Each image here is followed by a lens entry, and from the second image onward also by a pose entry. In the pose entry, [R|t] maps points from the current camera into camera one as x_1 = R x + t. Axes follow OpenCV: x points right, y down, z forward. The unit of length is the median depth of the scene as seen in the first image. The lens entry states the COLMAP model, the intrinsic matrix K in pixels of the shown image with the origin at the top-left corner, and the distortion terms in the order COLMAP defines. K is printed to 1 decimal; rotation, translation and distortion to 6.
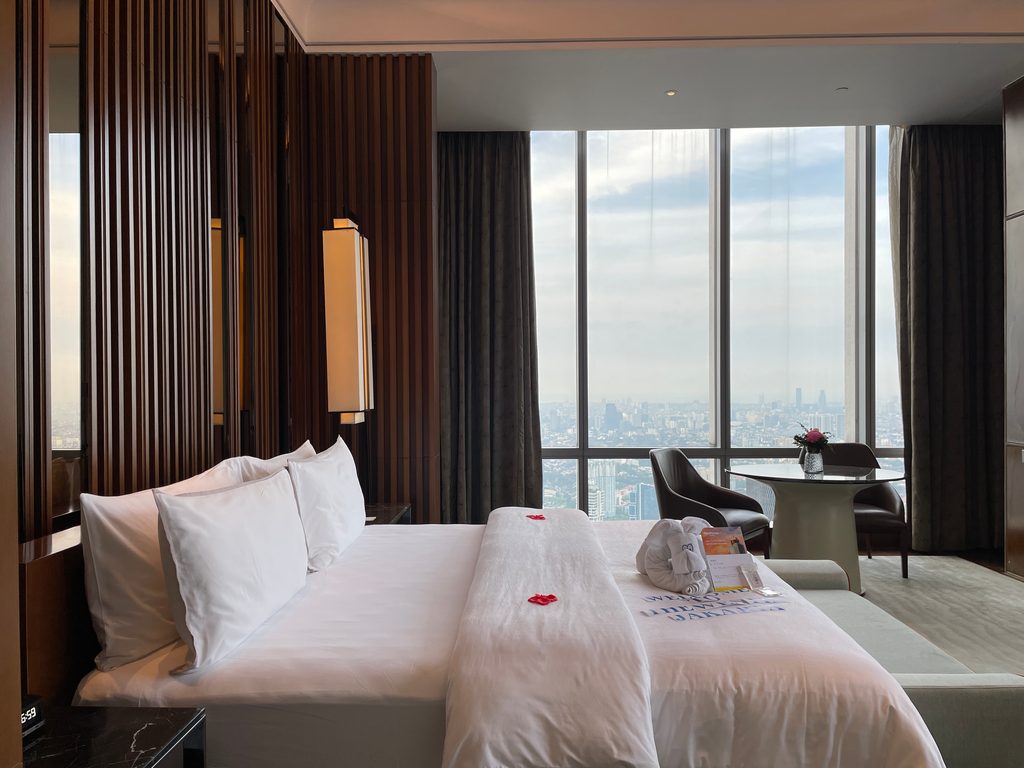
lens RADIAL K [[771.4, 0, 520.3], [0, 771.4, 391.5], [0, 0, 1]] dist [0.082576, -0.110812]
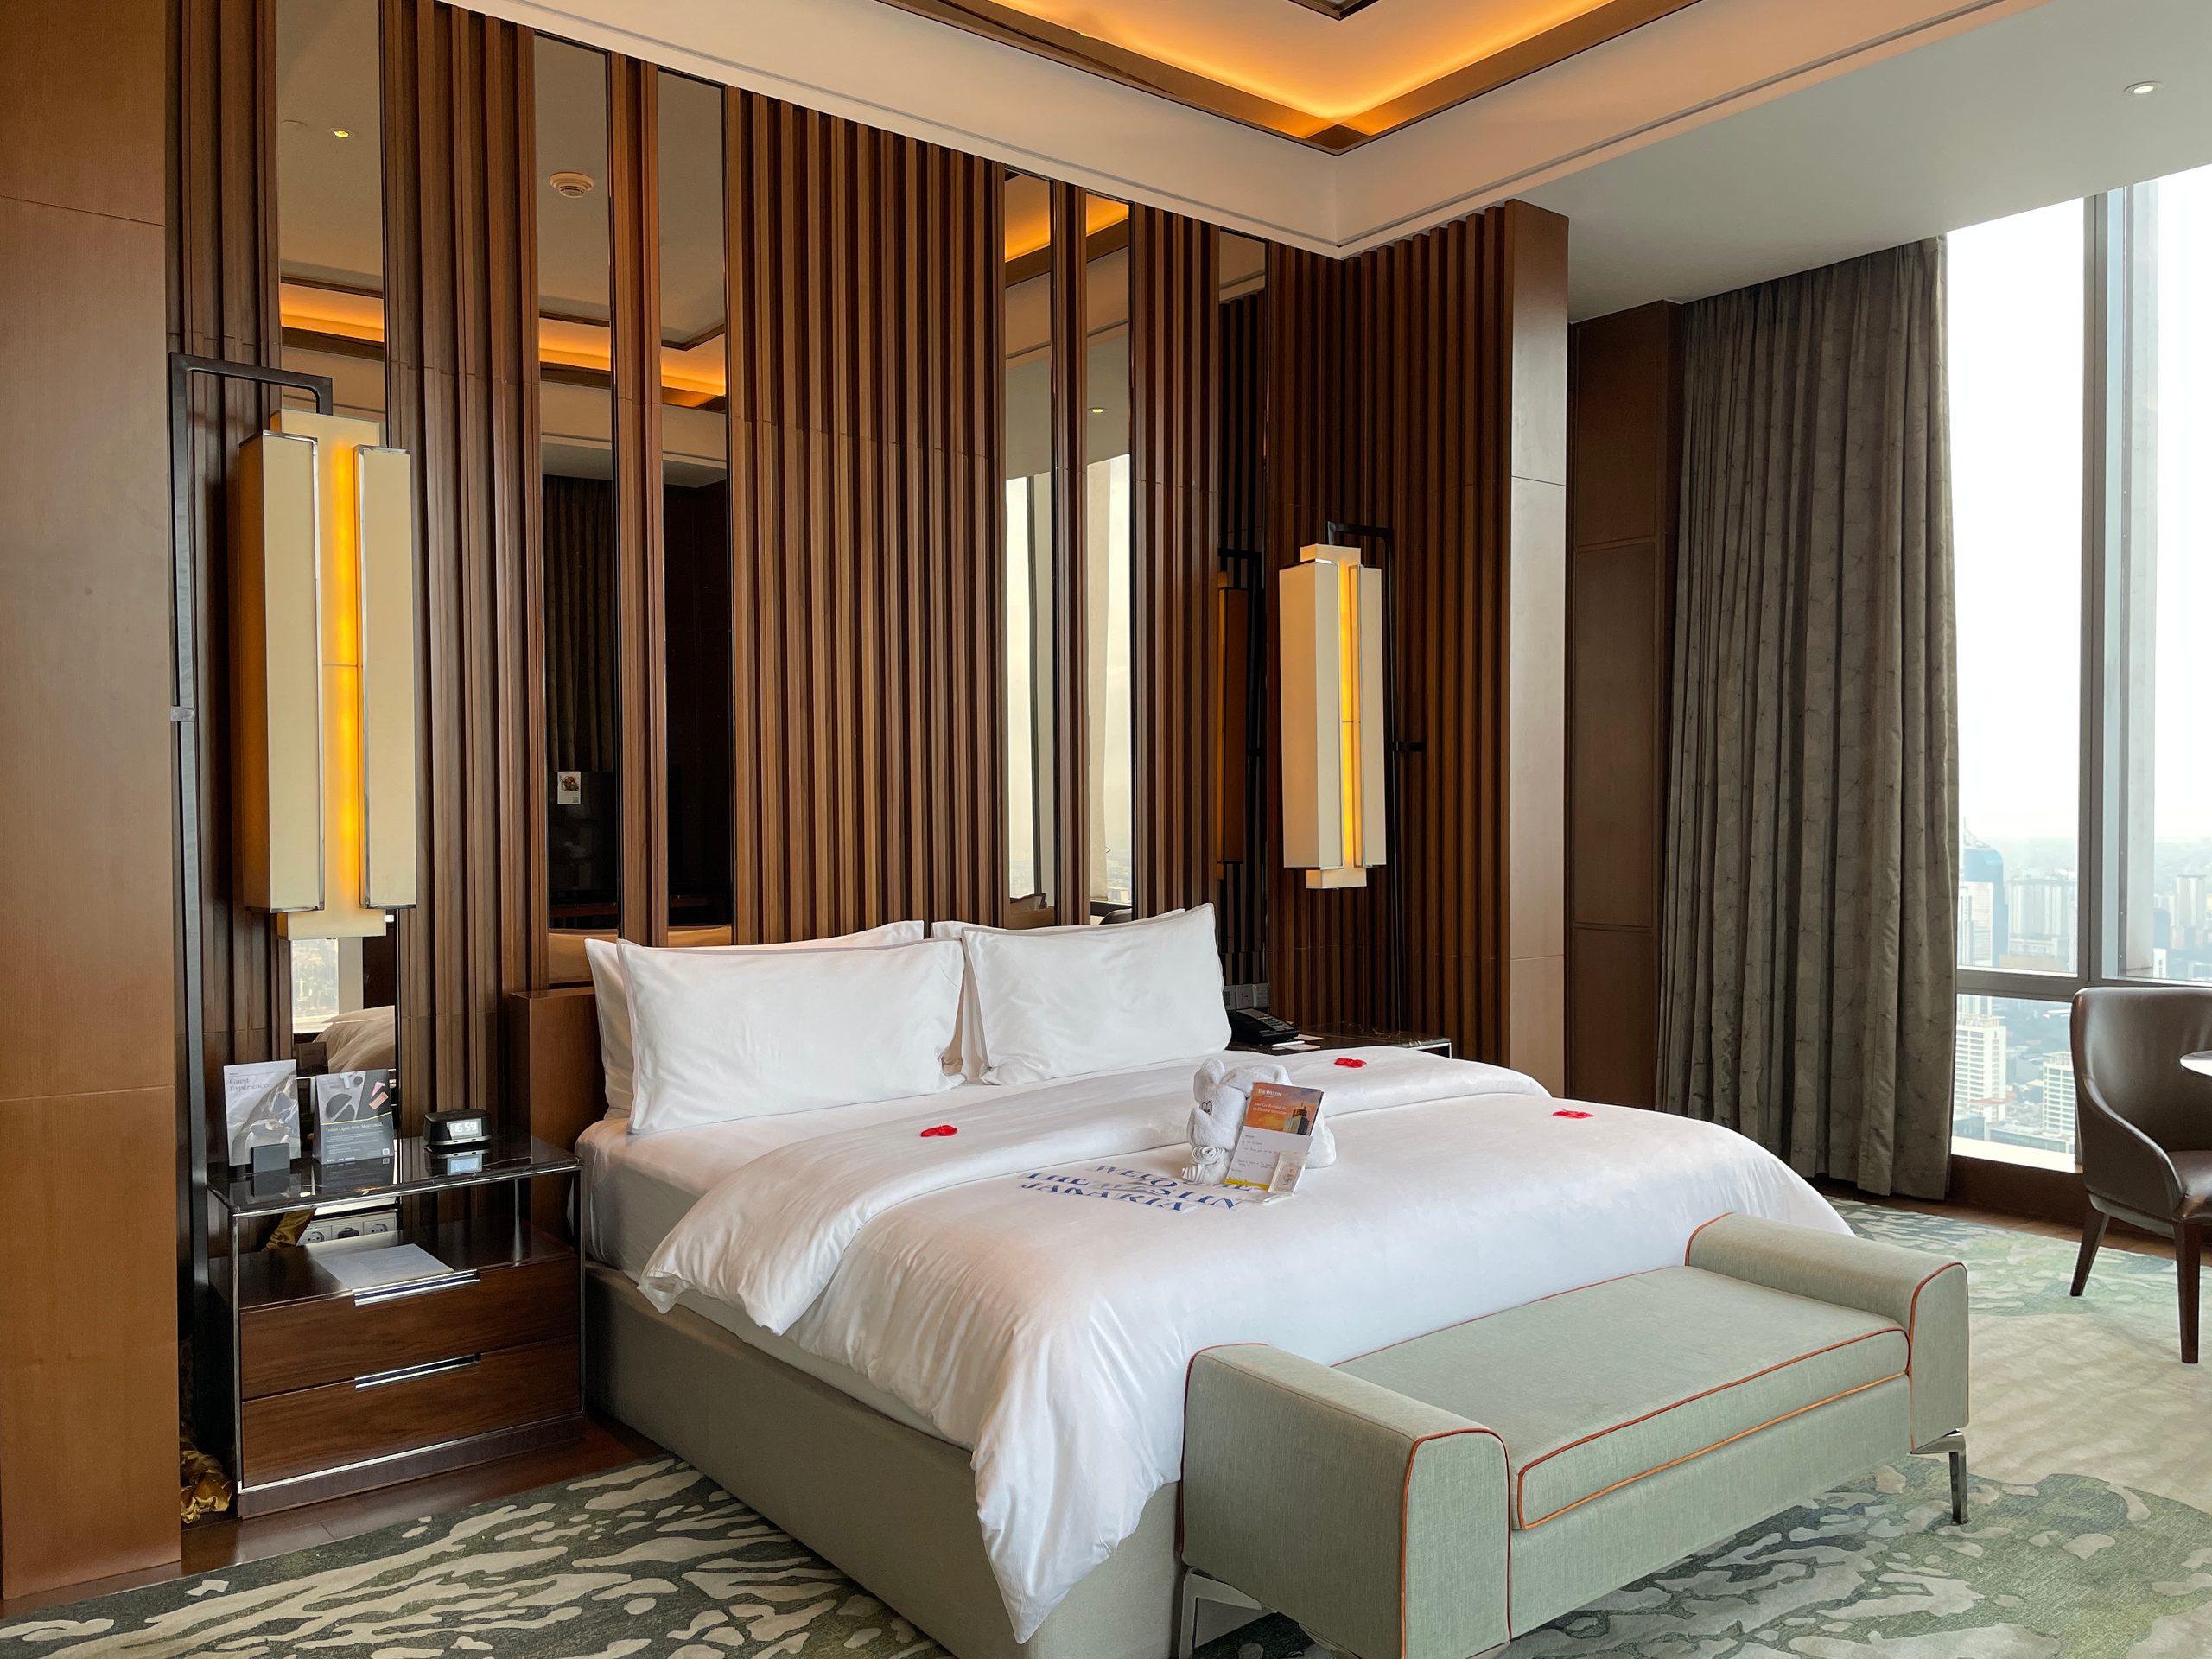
lens RADIAL K [[1666.3, 0, 1119.9], [0, 1666.3, 839.4], [0, 0, 1]] dist [0.082576, -0.110812]
pose [[0.630893, 0.018805, -0.775642, 0.836525], [-0.006211, 0.999797, 0.019187, -0.024059], [0.775845, -0.007288, 0.630881, 0.088125]]
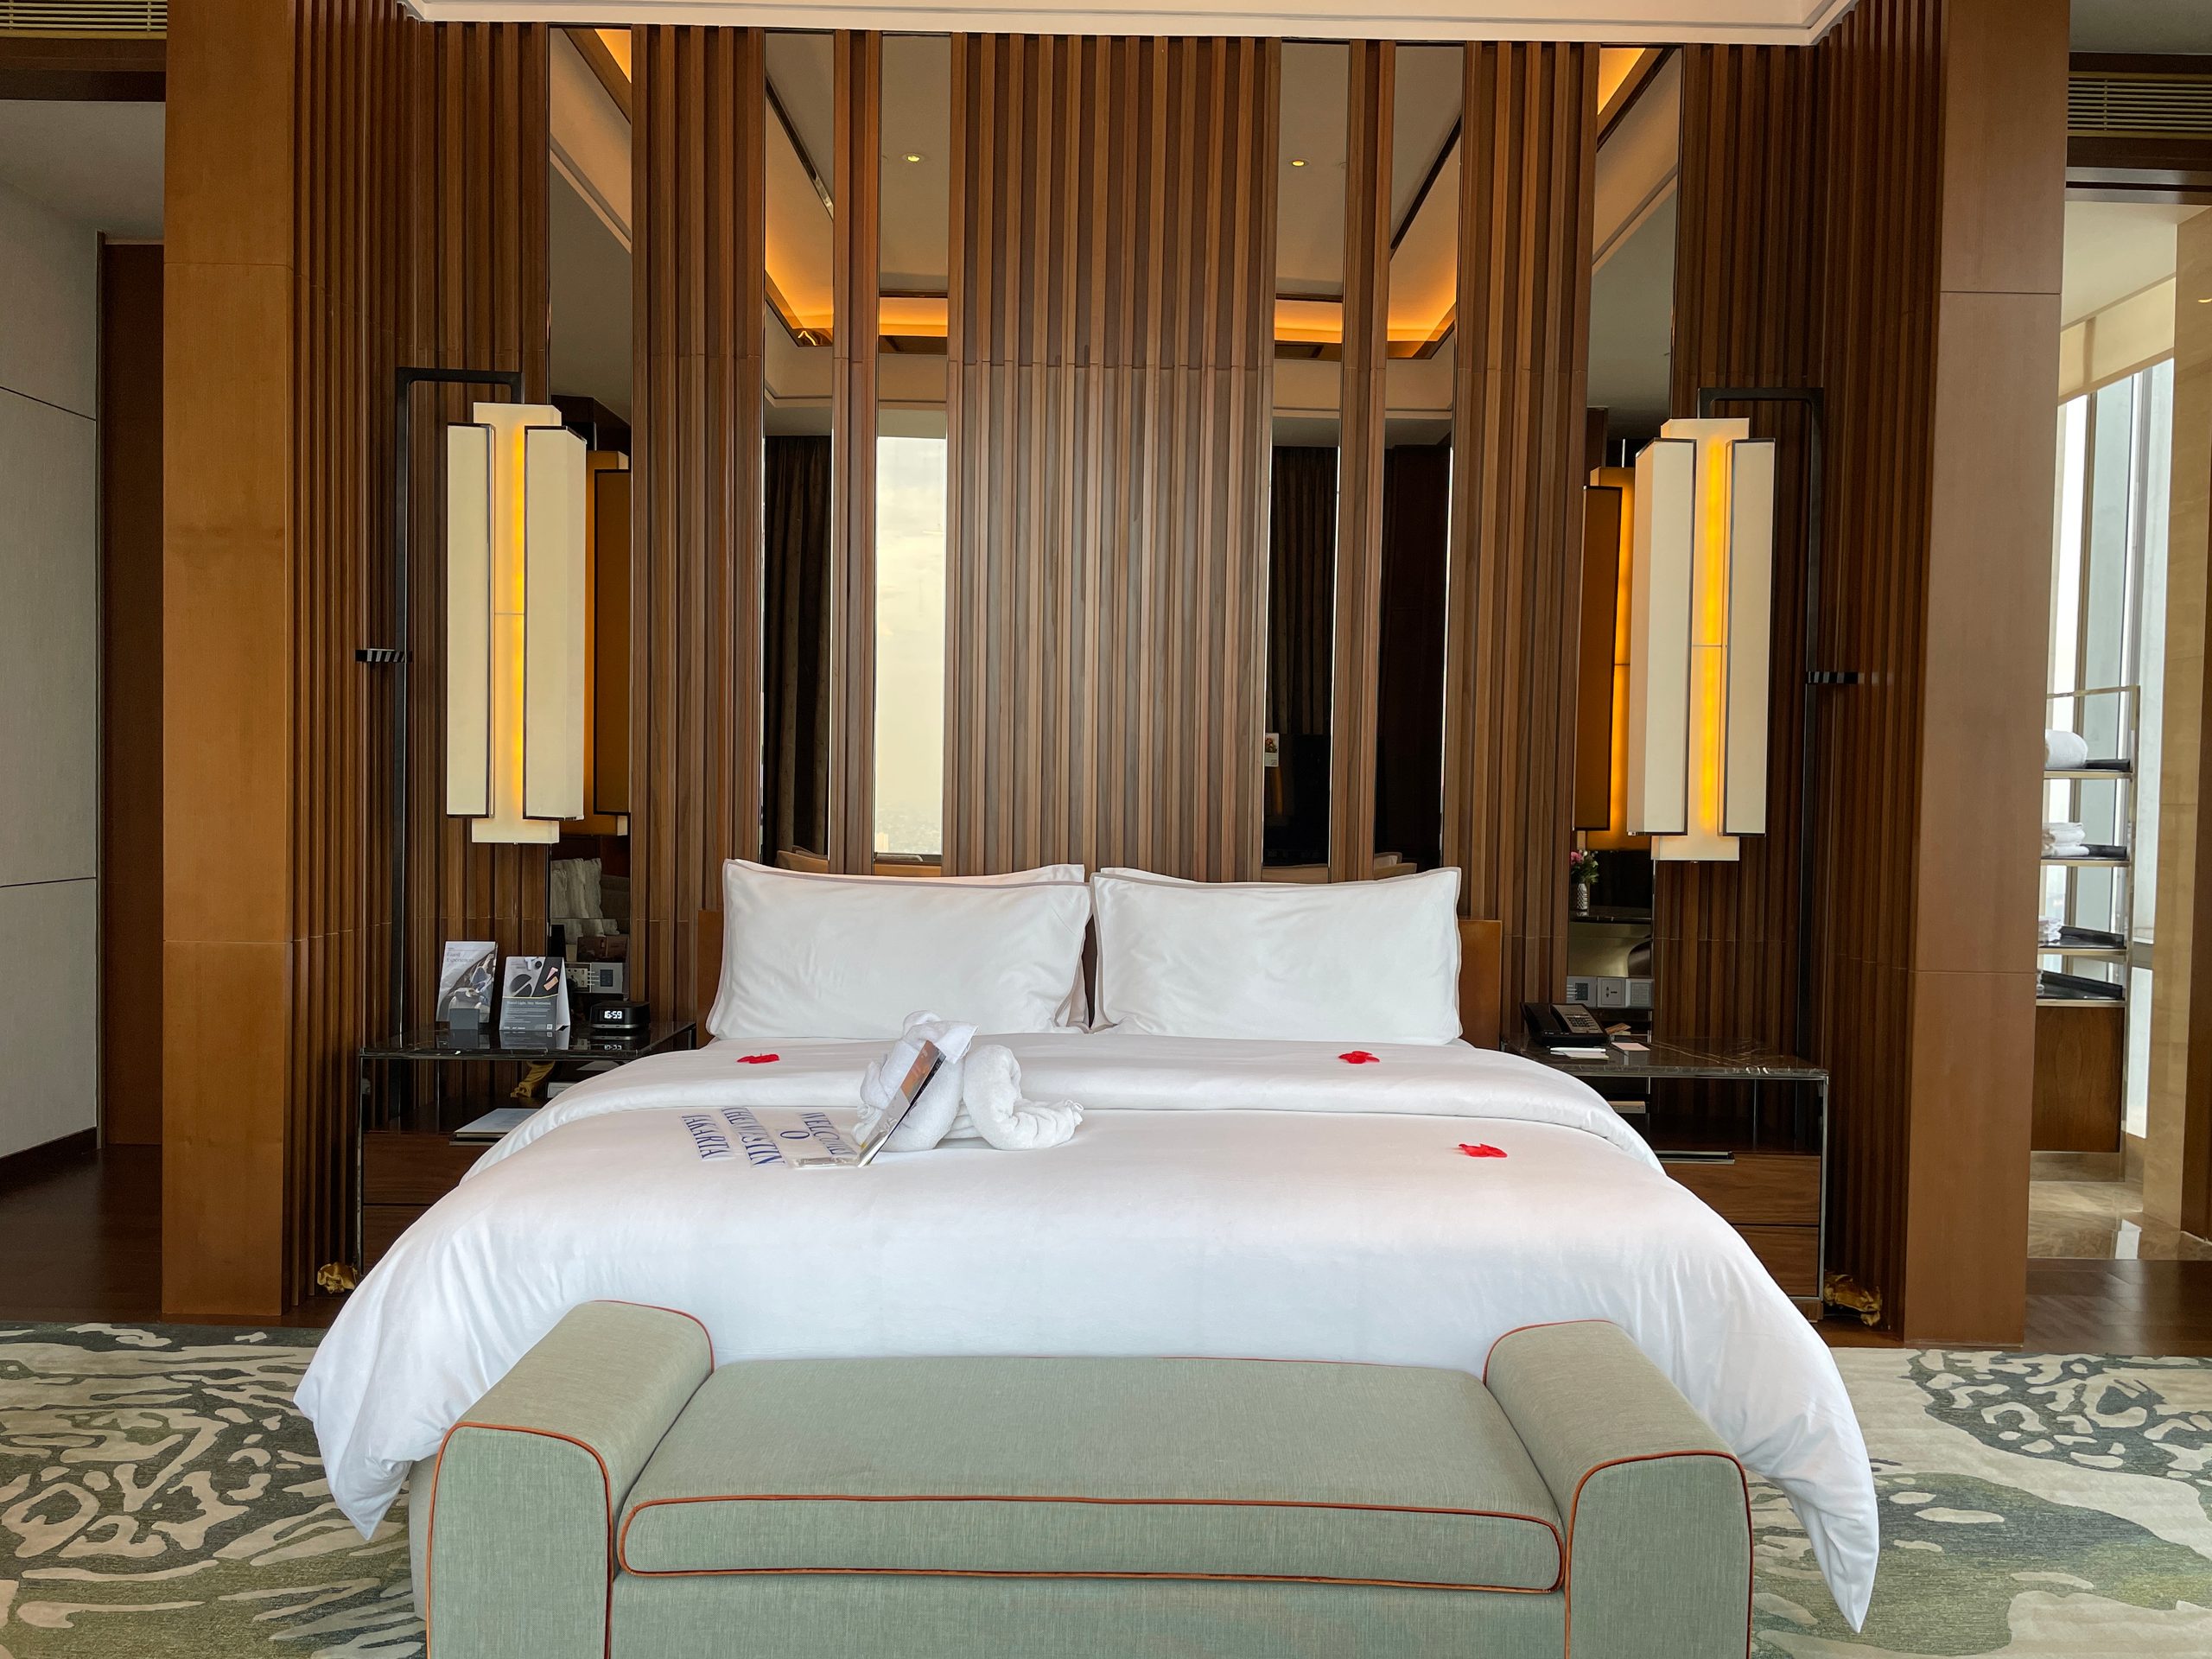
lens RADIAL K [[1666.3, 0, 1105.9], [0, 1666.3, 838.2], [0, 0, 1]] dist [0.082576, -0.110812]
pose [[0.016291, 0.041044, -0.999025, 0.973532], [-0.025107, 0.998859, 0.040628, -0.004847], [0.999552, 0.024421, 0.017303, 0.795868]]
